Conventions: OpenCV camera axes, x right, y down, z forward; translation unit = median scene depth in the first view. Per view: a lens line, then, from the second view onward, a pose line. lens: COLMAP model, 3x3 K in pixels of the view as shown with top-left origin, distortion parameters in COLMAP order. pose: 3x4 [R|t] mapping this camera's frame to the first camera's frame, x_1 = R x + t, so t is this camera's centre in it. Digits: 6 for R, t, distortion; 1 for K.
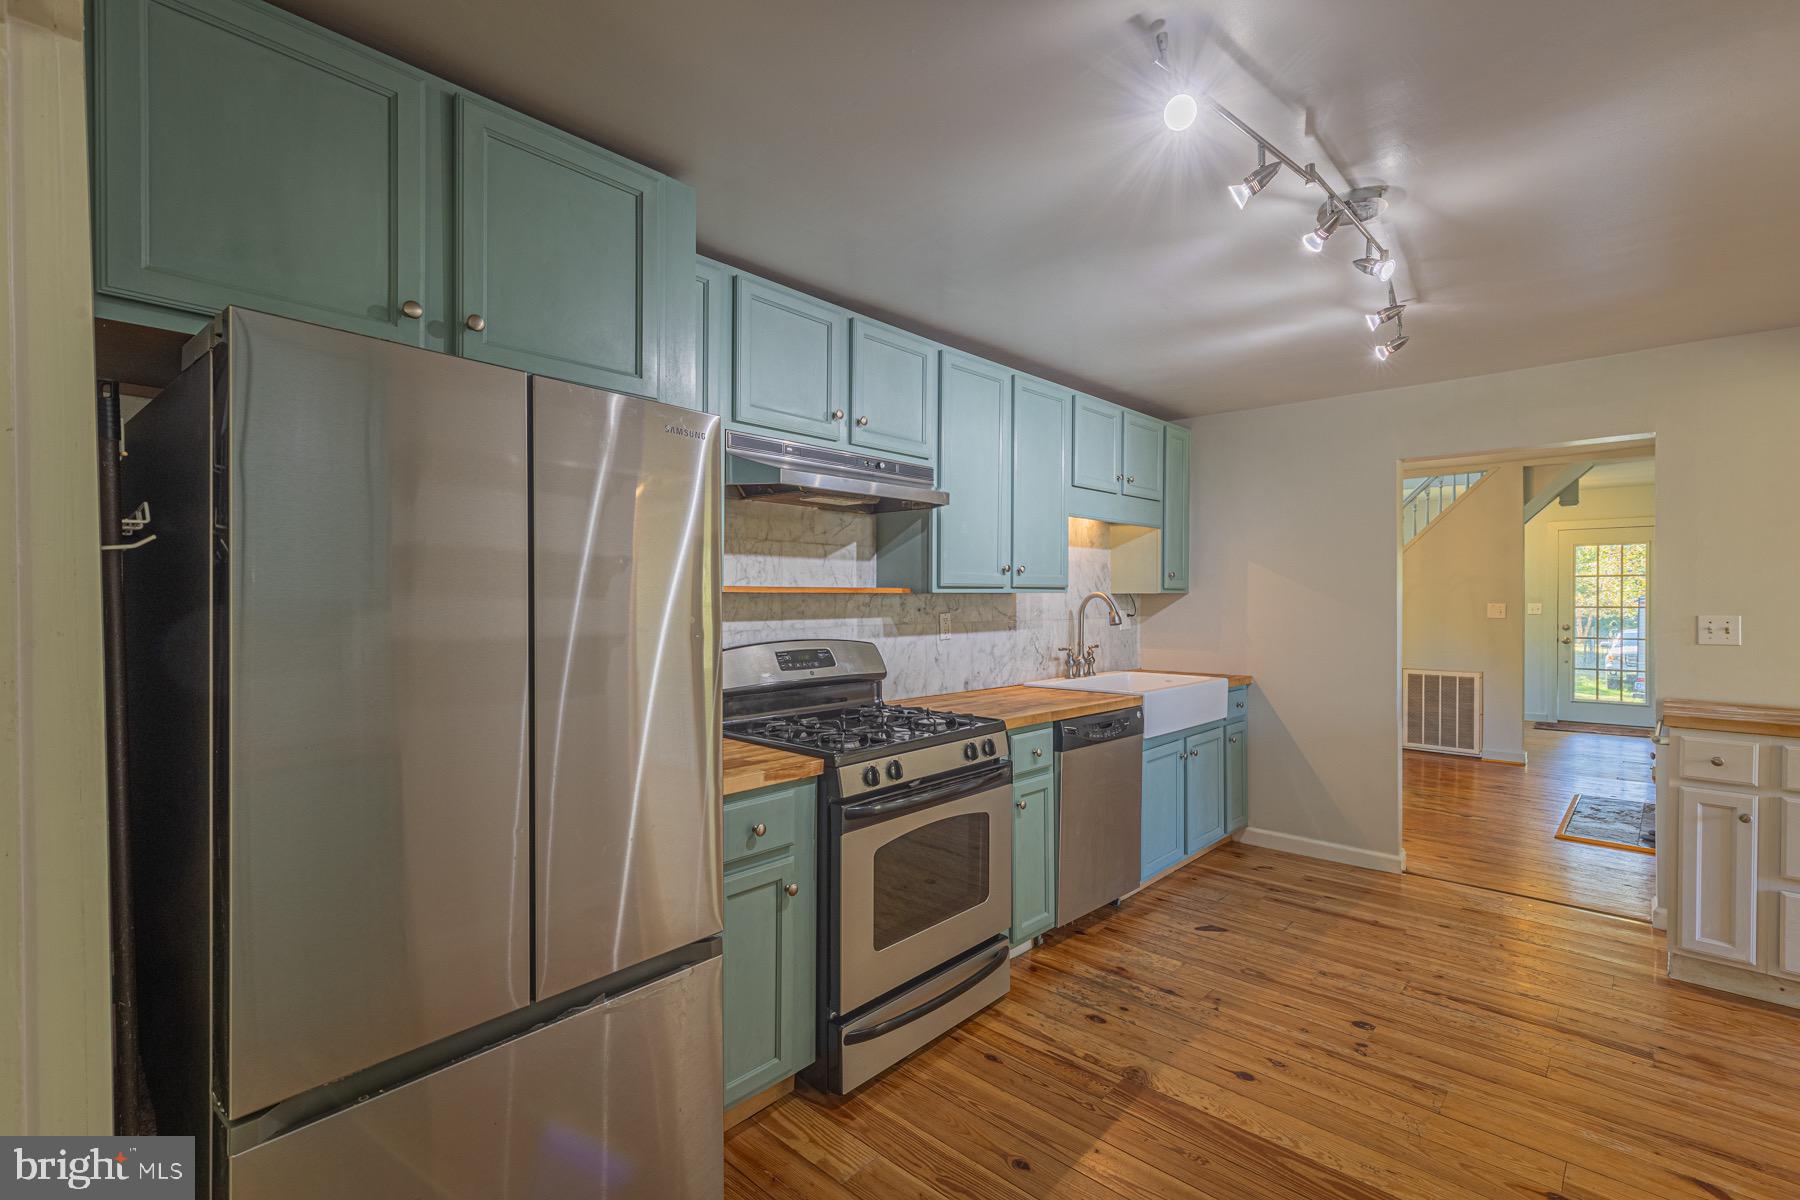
lens RADIAL K [[829.0, 0, 900.3], [0, 829.0, 597.4], [0, 0, 1]] dist [0.006732, -0.001313]
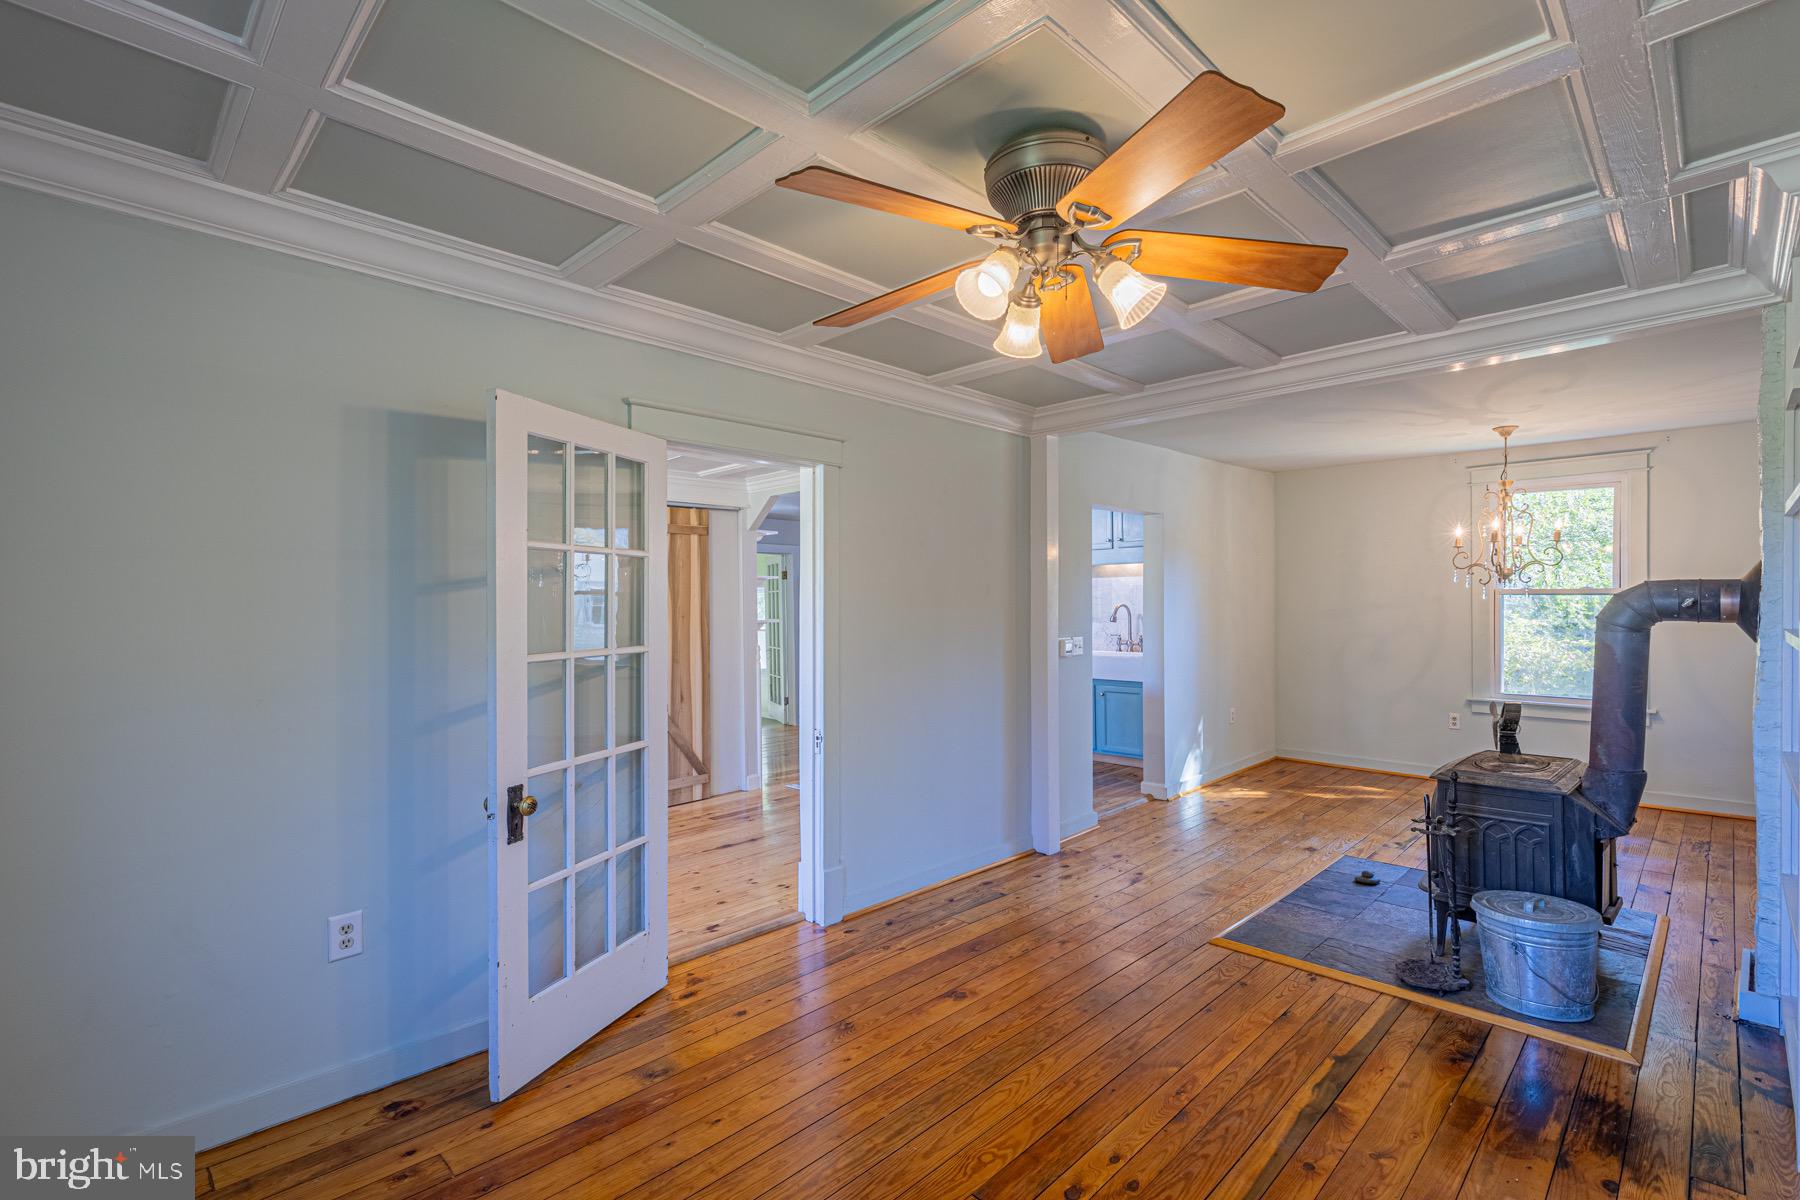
lens RADIAL K [[829.0, 0, 898.4], [0, 829.0, 594.4], [0, 0, 1]] dist [0.006732, -0.001313]
pose [[-0.039847, -0.008229, -0.999172, 2.638116], [0.005008, 0.999952, -0.008435, -0.017630], [0.999193, -0.005340, -0.039803, 0.775958]]
